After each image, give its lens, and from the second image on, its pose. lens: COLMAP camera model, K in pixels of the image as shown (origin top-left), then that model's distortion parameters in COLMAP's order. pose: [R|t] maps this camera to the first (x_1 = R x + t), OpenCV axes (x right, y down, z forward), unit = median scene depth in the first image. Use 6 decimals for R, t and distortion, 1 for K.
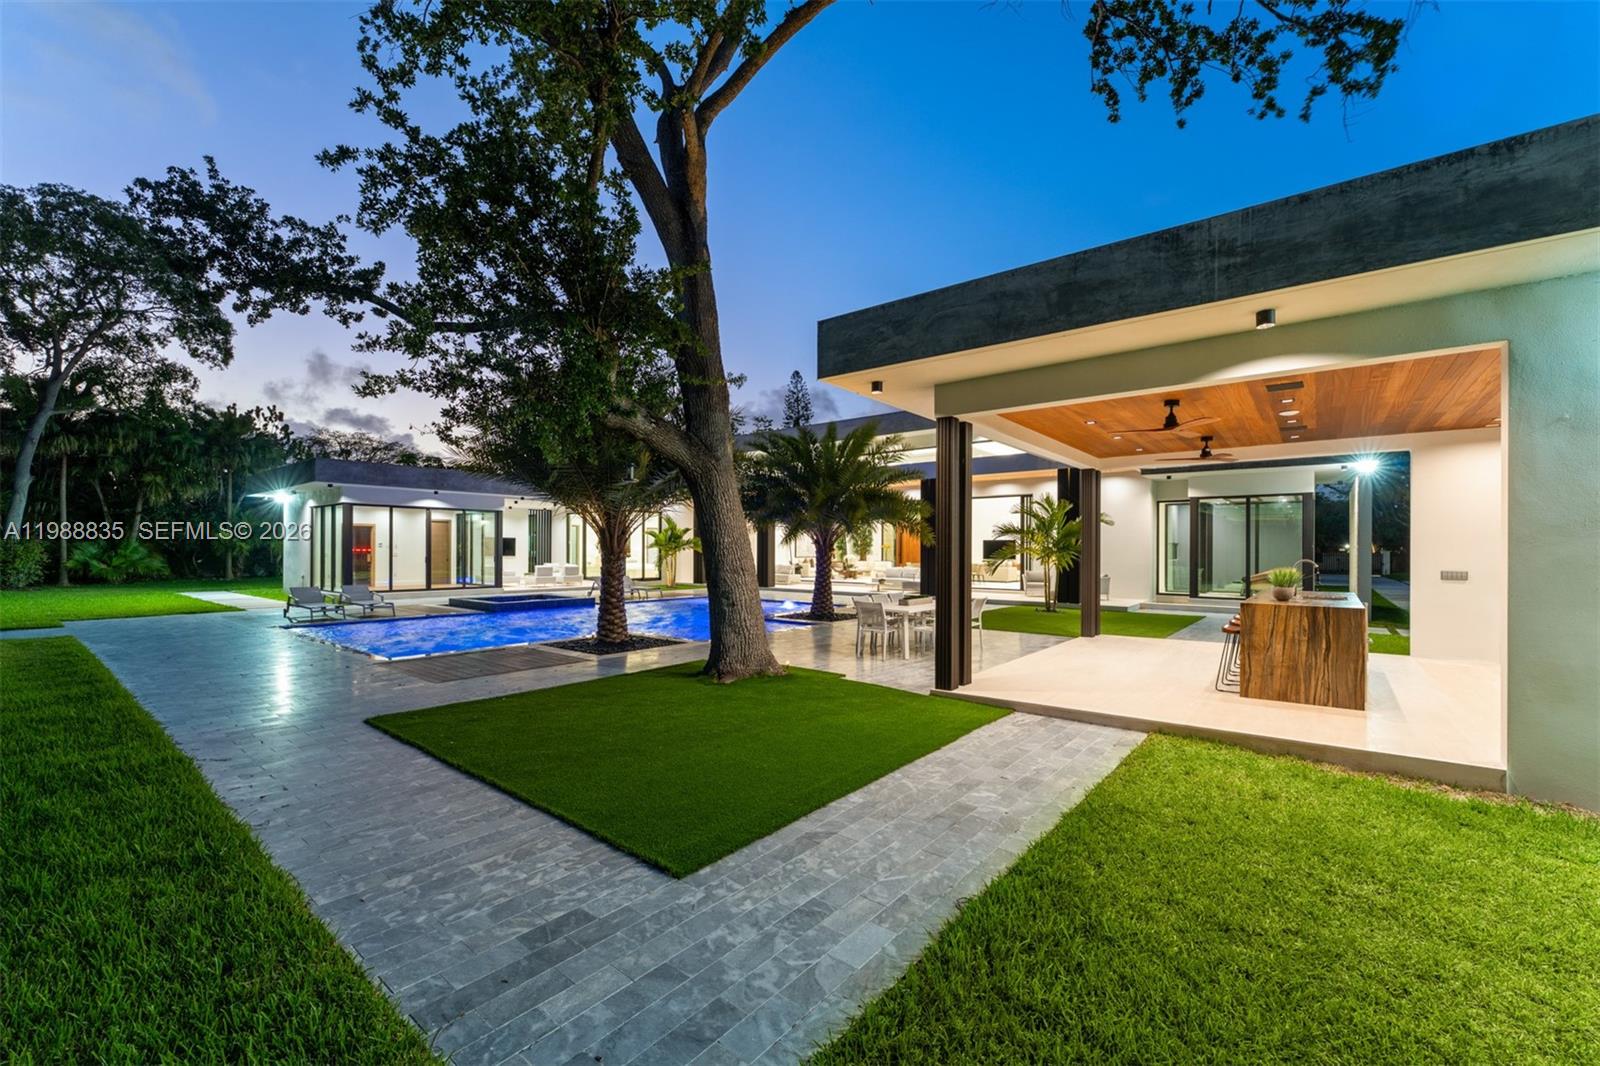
lens RADIAL K [[653.4, 0, 805.9], [0, 653.4, 557.5], [0, 0, 1]] dist [0.001068, 0.000125]
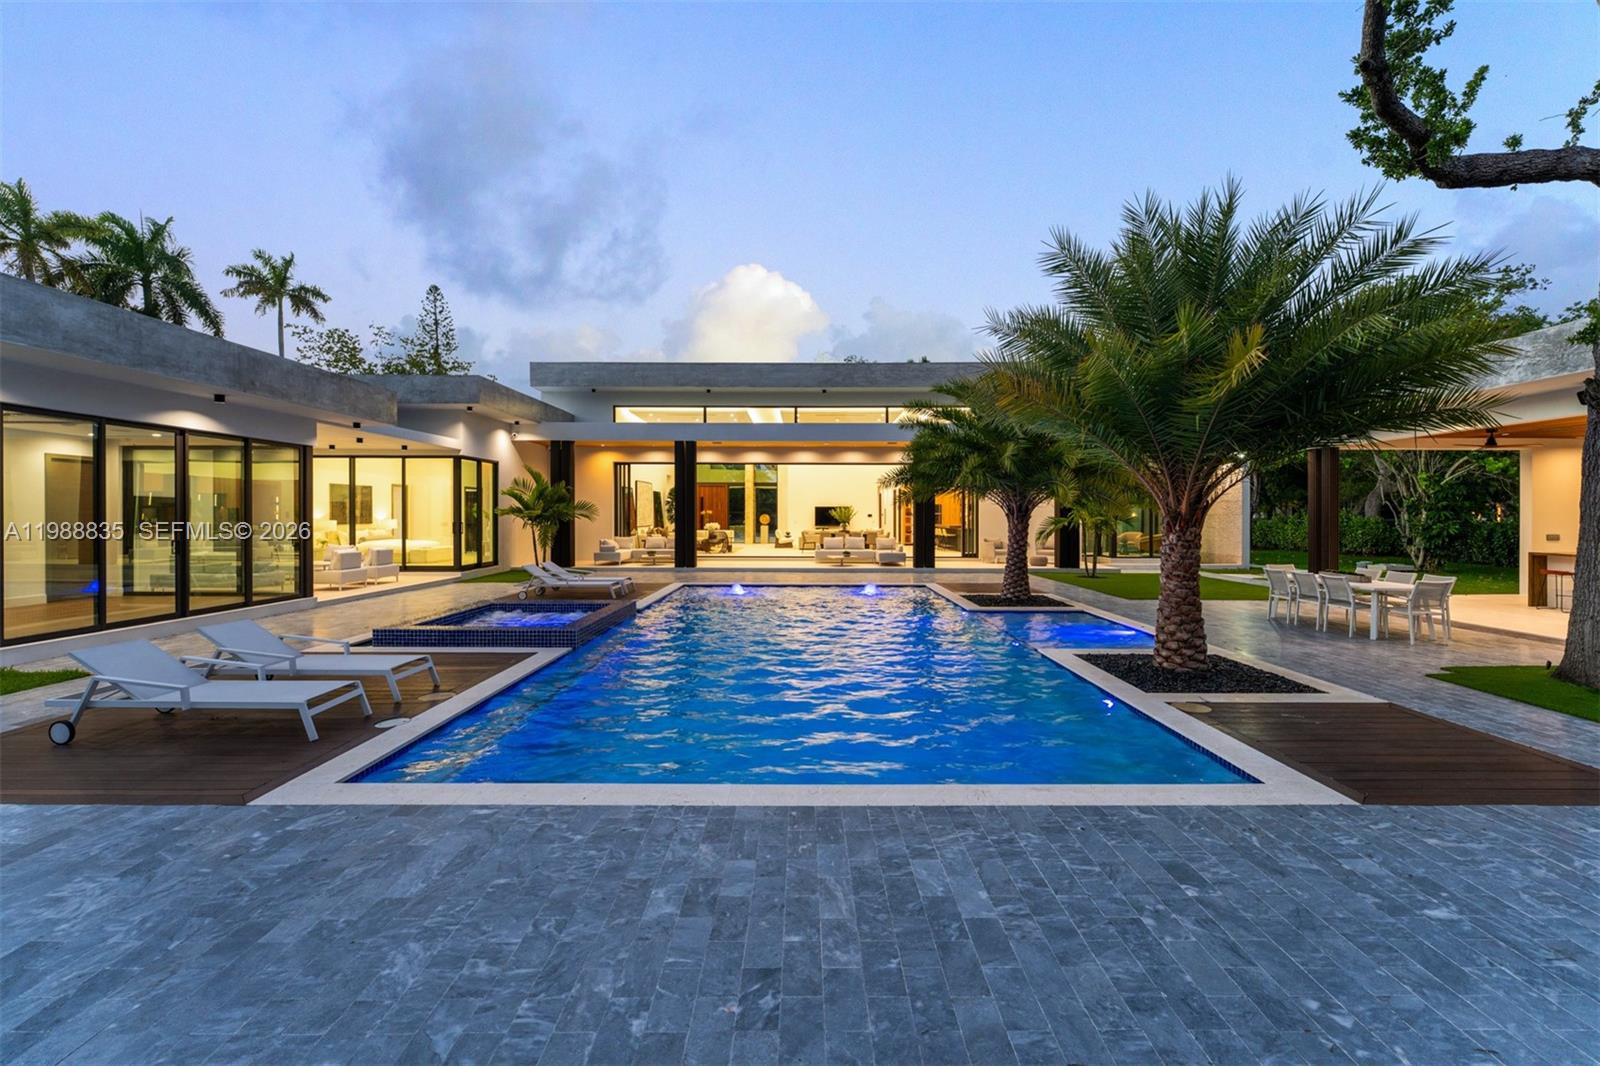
lens RADIAL K [[642.7, 0, 806.3], [0, 642.7, 521.8], [0, 0, 1]] dist [0.000401, -0.000049]
pose [[0.787050, -0.007282, 0.616846, -0.523350], [0.010458, 0.999944, -0.001539, -0.008223], [-0.616800, 0.007662, 0.787082, 0.395871]]
